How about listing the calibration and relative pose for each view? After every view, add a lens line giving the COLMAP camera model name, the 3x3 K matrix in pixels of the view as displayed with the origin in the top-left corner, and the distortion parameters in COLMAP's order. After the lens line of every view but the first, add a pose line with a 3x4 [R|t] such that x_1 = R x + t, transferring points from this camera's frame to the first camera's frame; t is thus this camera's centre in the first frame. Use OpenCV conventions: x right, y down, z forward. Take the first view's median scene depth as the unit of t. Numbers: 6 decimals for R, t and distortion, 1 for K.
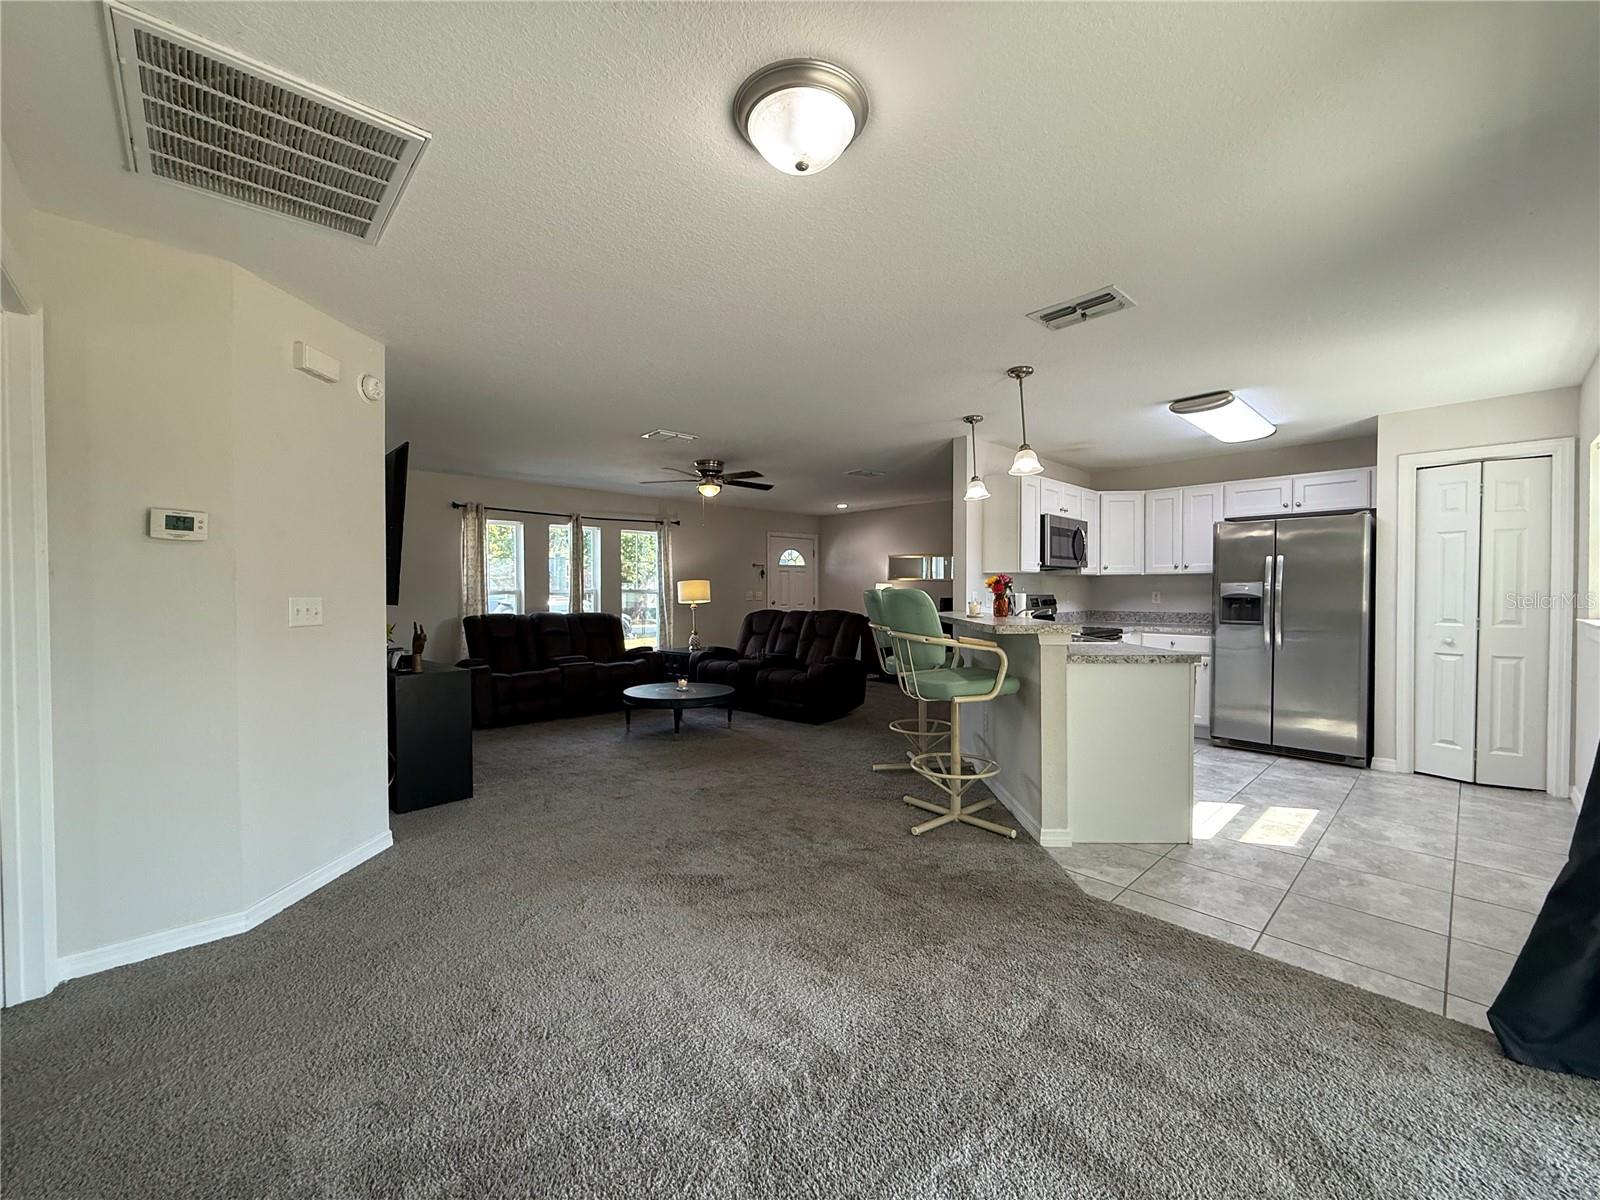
lens RADIAL K [[634.5, 0, 798.5], [0, 634.5, 604.5], [0, 0, 1]] dist [-0.000005, 0.000243]
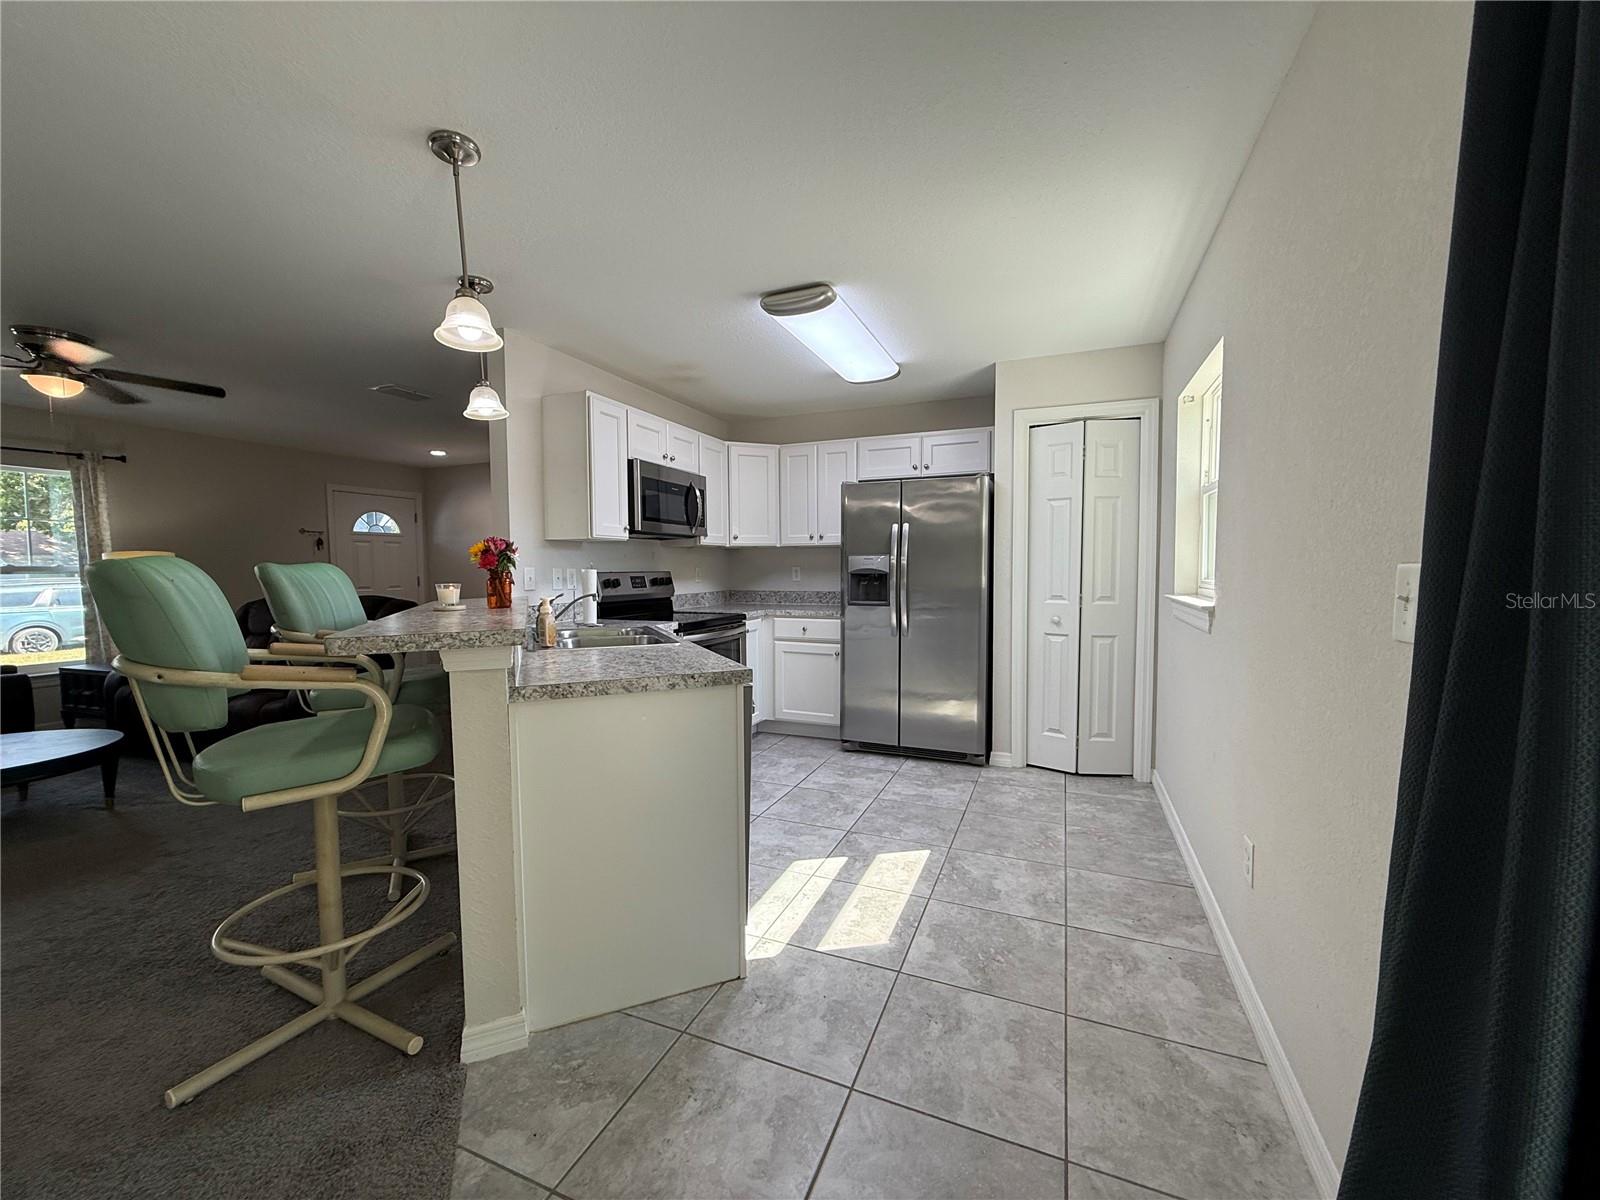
lens RADIAL K [[635.2, 0, 794.4], [0, 635.2, 602.9], [0, 0, 1]] dist [0.000353, 0.000008]
pose [[0.915091, -0.025490, 0.402441, 0.291193], [0.012049, 0.999283, 0.035895, -0.003497], [-0.403068, -0.027998, 0.914742, 0.294186]]
